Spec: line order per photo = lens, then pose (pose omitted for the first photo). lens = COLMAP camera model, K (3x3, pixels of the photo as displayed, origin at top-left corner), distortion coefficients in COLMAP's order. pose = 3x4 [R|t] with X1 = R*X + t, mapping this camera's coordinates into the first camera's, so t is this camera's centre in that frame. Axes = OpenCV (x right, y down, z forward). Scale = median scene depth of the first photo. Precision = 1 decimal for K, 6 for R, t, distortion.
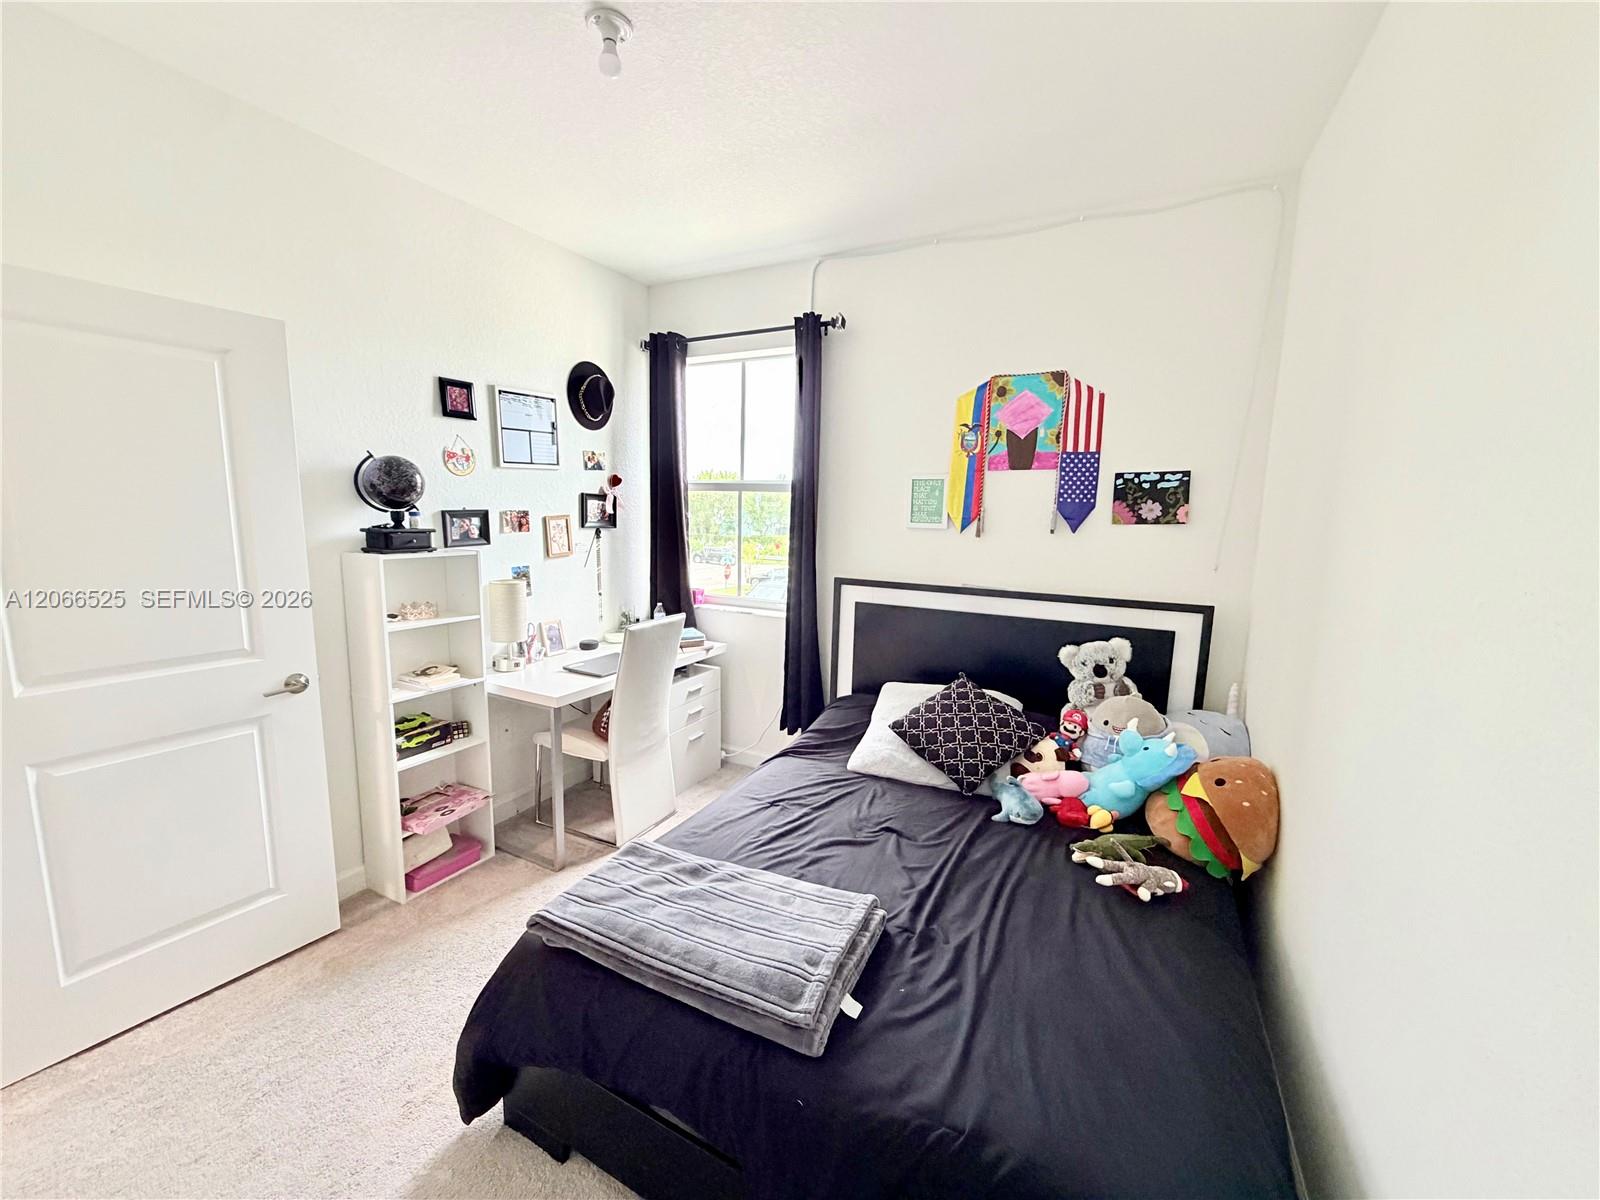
lens RADIAL K [[636.1, 0, 797.1], [0, 636.1, 603.6], [0, 0, 1]] dist [0.001991, 0.000279]
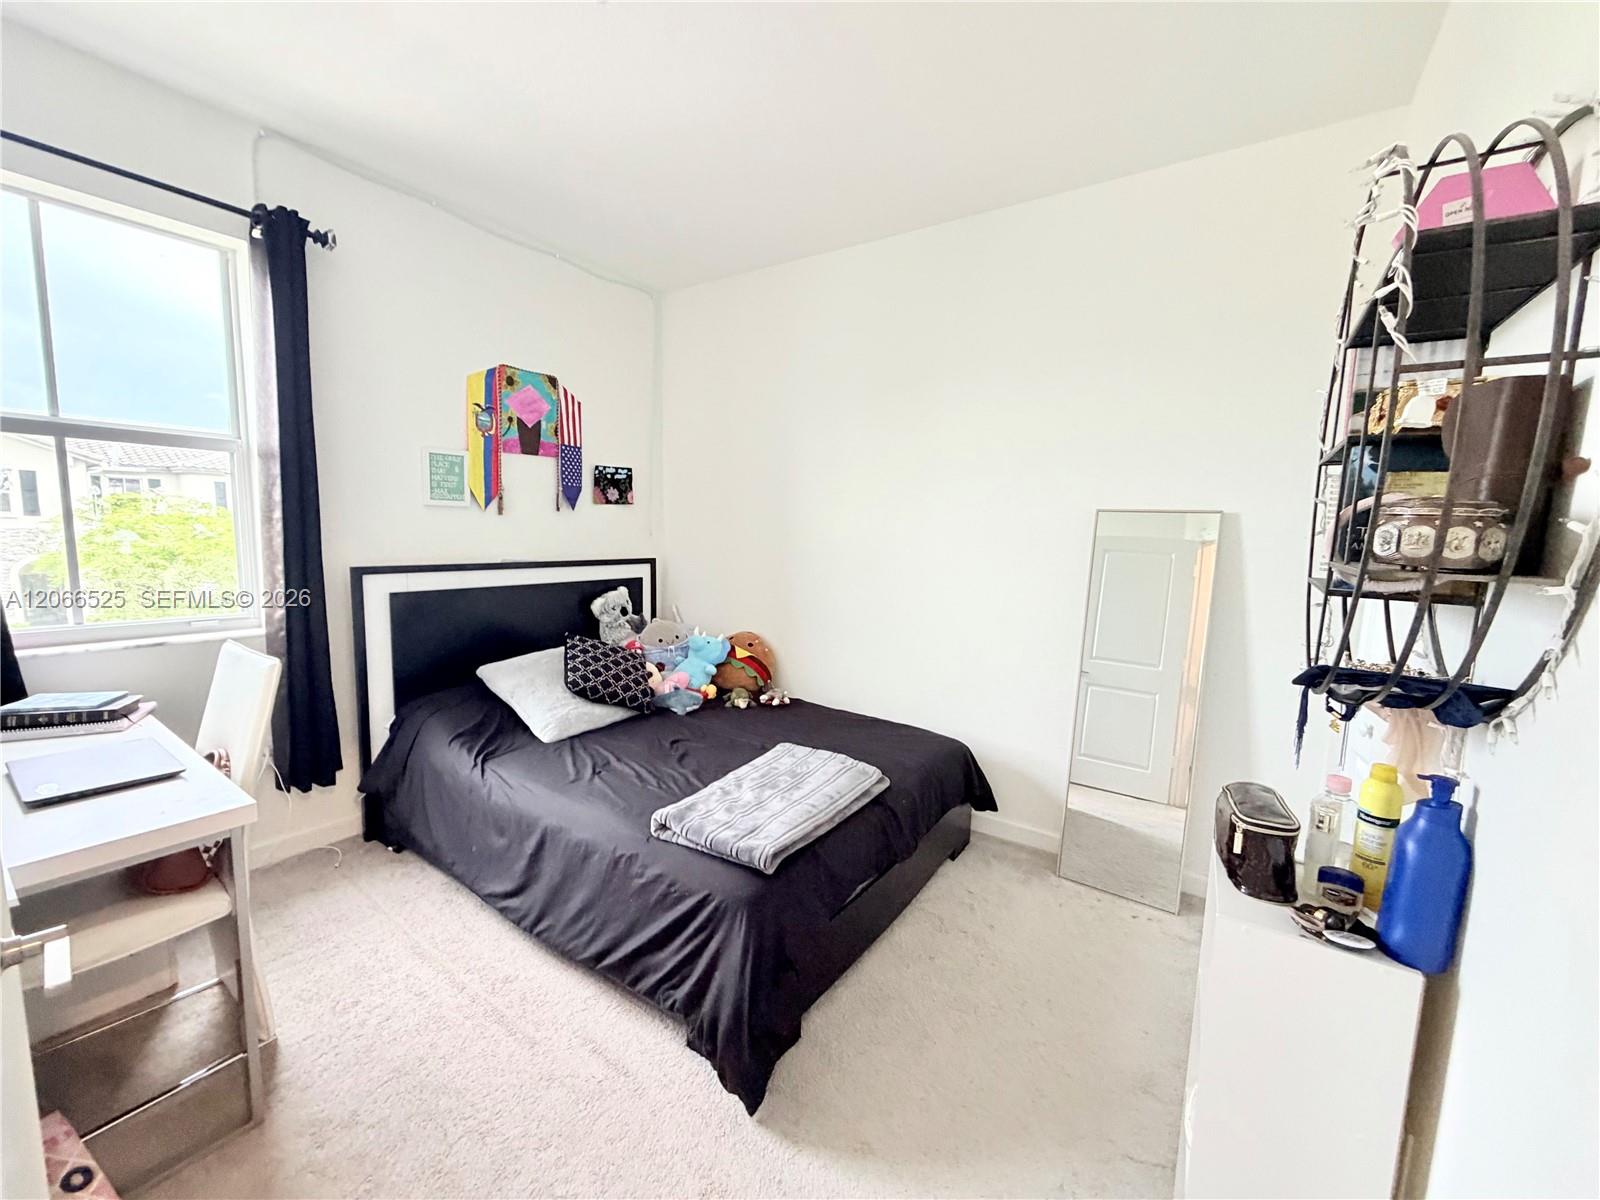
lens RADIAL K [[639.1, 0, 794.9], [0, 639.1, 599.3], [0, 0, 1]] dist [-0.000741, 0.000234]
pose [[0.136243, -0.134336, 0.981525, -0.753950], [0.116810, 0.986031, 0.118738, -0.036794], [-0.983765, 0.098474, 0.150032, 0.396260]]
